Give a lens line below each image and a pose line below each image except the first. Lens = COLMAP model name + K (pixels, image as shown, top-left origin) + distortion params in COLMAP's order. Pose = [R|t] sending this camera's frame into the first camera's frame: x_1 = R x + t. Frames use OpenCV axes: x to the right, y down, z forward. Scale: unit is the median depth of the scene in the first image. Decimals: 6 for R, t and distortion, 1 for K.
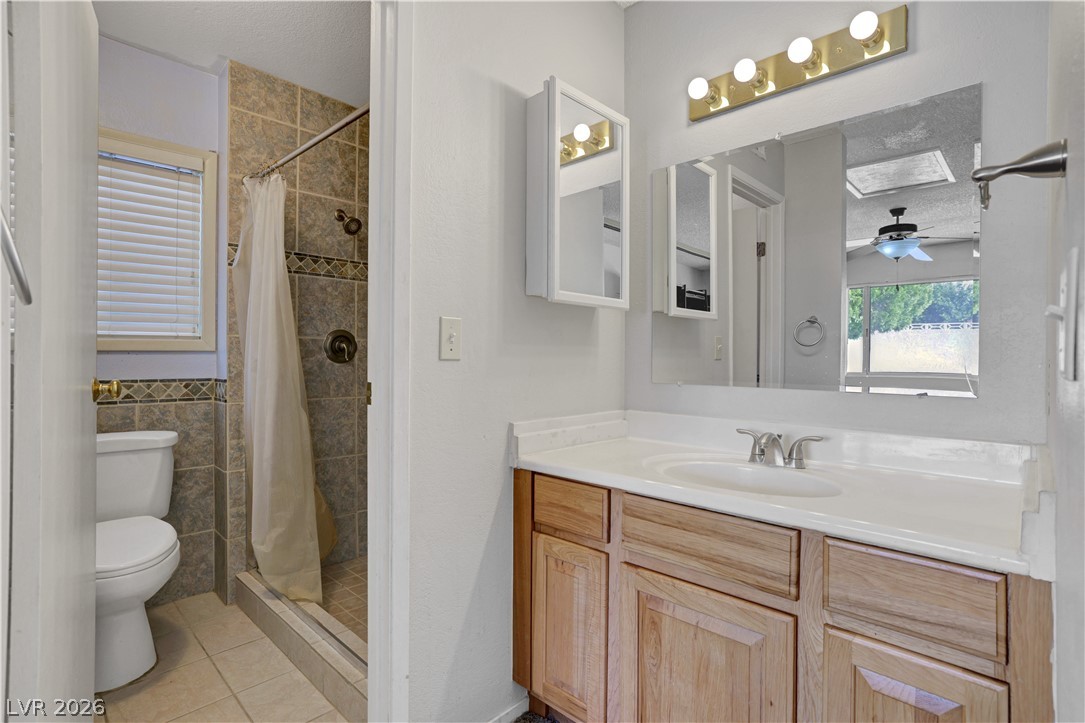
lens RADIAL K [[529.0, 0, 542.8], [0, 529.0, 361.4], [0, 0, 1]] dist [-0.035443, 0.018886]
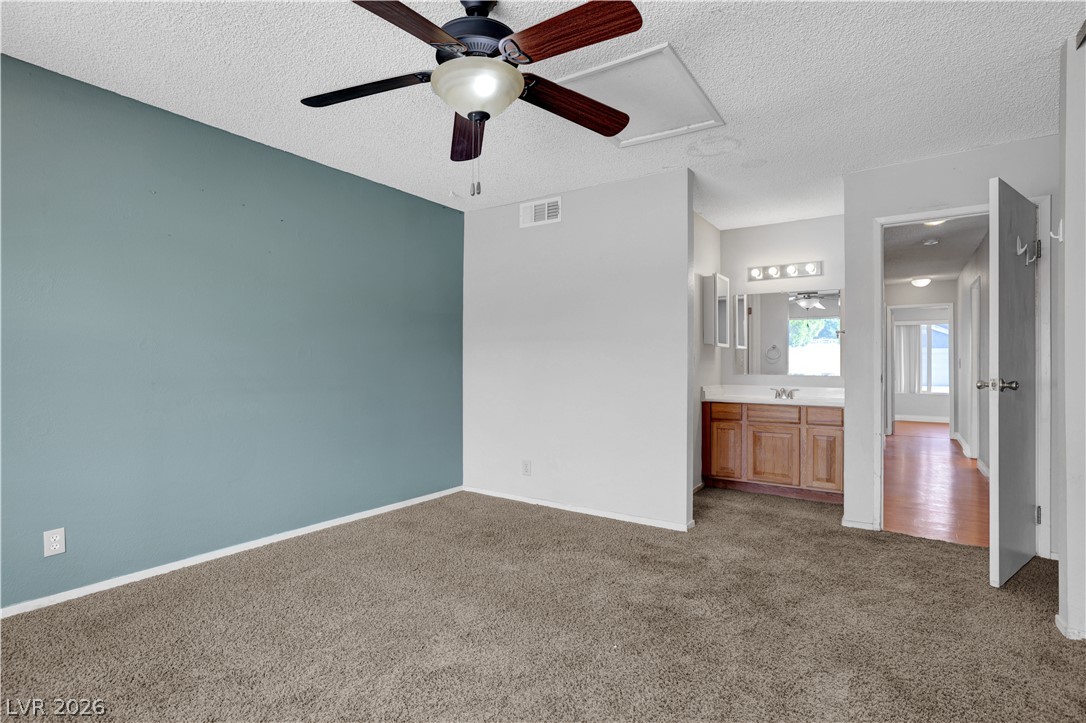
lens RADIAL K [[529.5, 0, 551.4], [0, 529.5, 361.5], [0, 0, 1]] dist [-0.035443, 0.018886]
pose [[0.986656, -0.000935, 0.162818, -0.362927], [0.003698, 0.999854, -0.016669, 0.005917], [-0.162779, 0.017049, 0.986515, -0.474022]]
